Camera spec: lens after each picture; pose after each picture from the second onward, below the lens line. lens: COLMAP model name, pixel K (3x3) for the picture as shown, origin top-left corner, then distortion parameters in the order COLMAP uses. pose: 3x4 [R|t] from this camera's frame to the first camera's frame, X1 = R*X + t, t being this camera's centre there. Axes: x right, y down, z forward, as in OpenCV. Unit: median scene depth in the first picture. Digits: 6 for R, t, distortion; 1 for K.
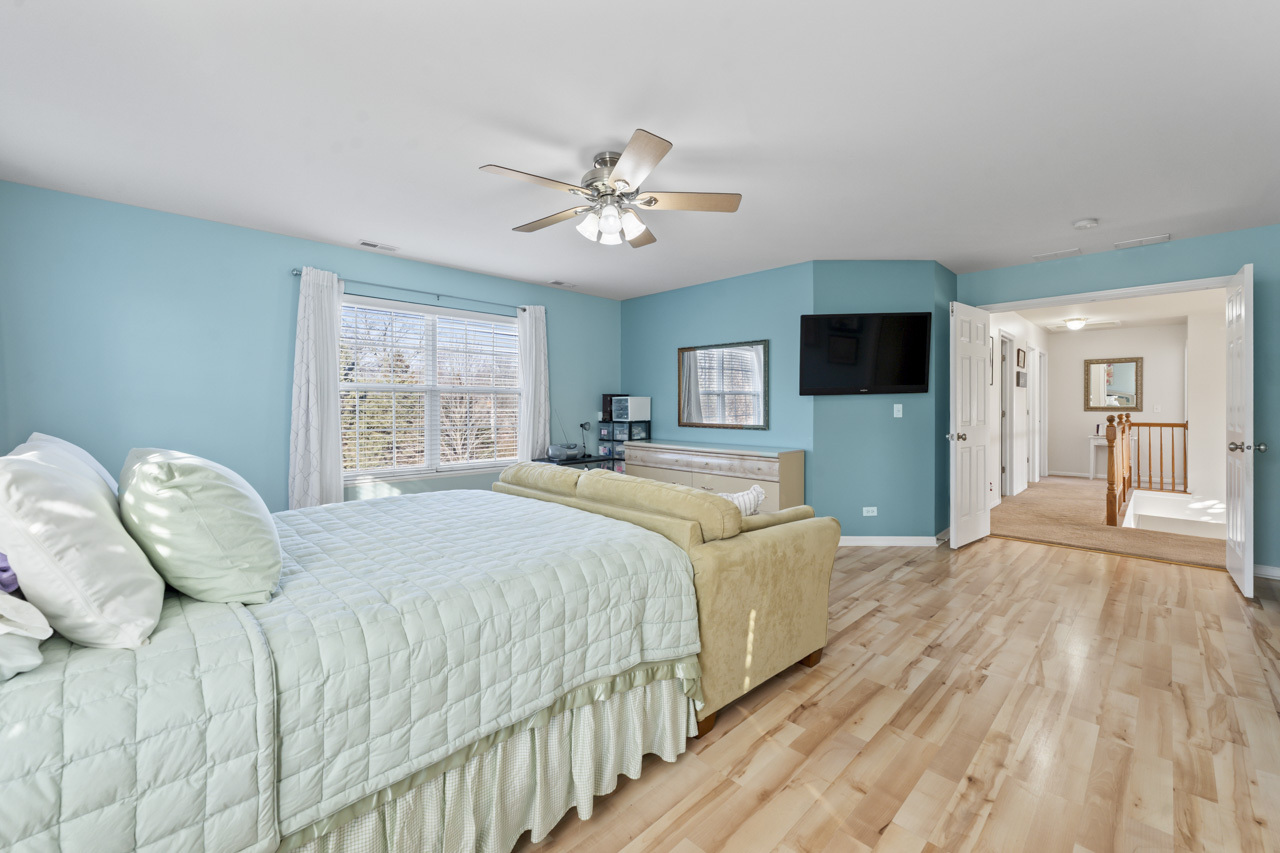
lens RADIAL K [[518.1, 0, 636.3], [0, 518.1, 409.6], [0, 0, 1]] dist [0.000196, -0.000191]
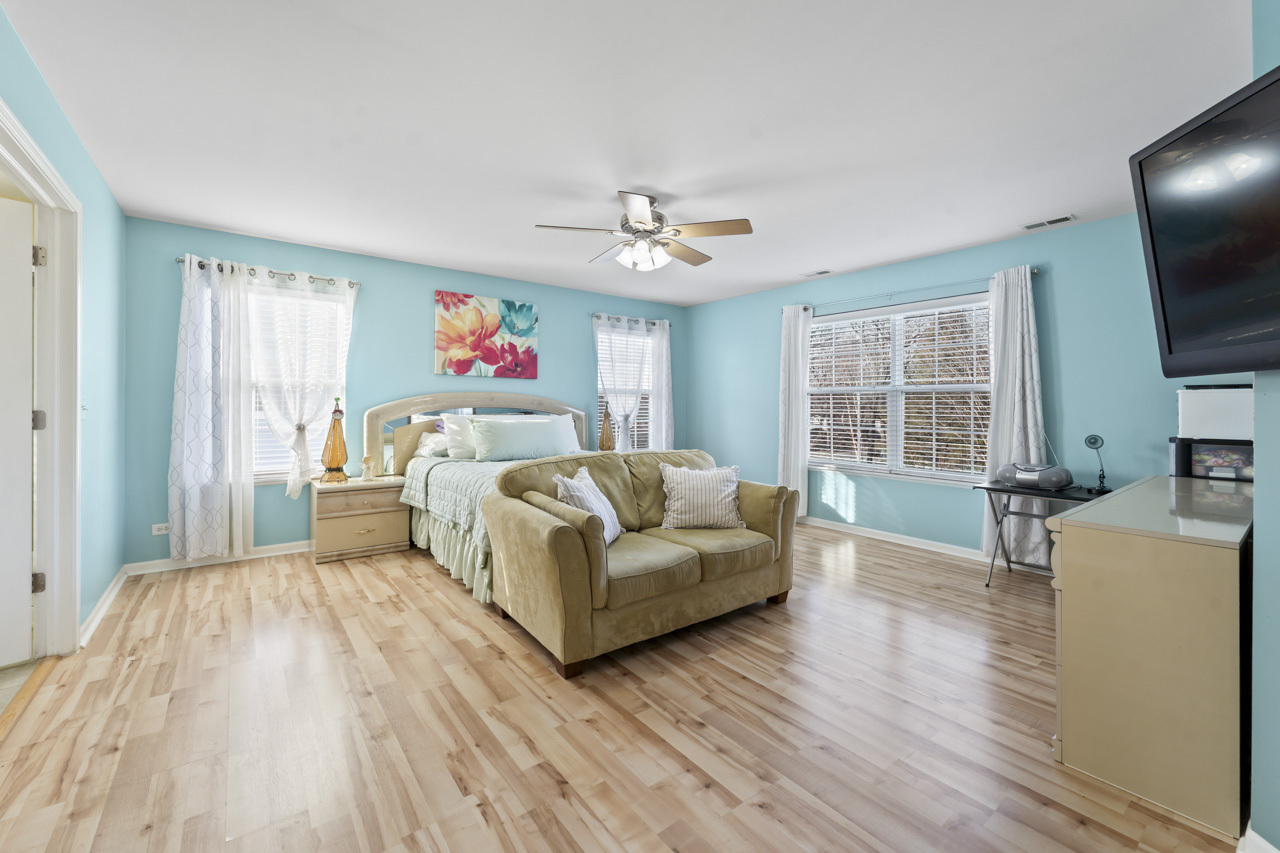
lens RADIAL K [[518.1, 0, 636.3], [0, 518.1, 409.6], [0, 0, 1]] dist [0.000196, -0.000191]
pose [[-0.117100, 0.004182, -0.993111, 1.341795], [-0.014889, 0.999871, 0.005966, -0.000920], [0.993009, 0.015485, -0.117022, 1.312050]]
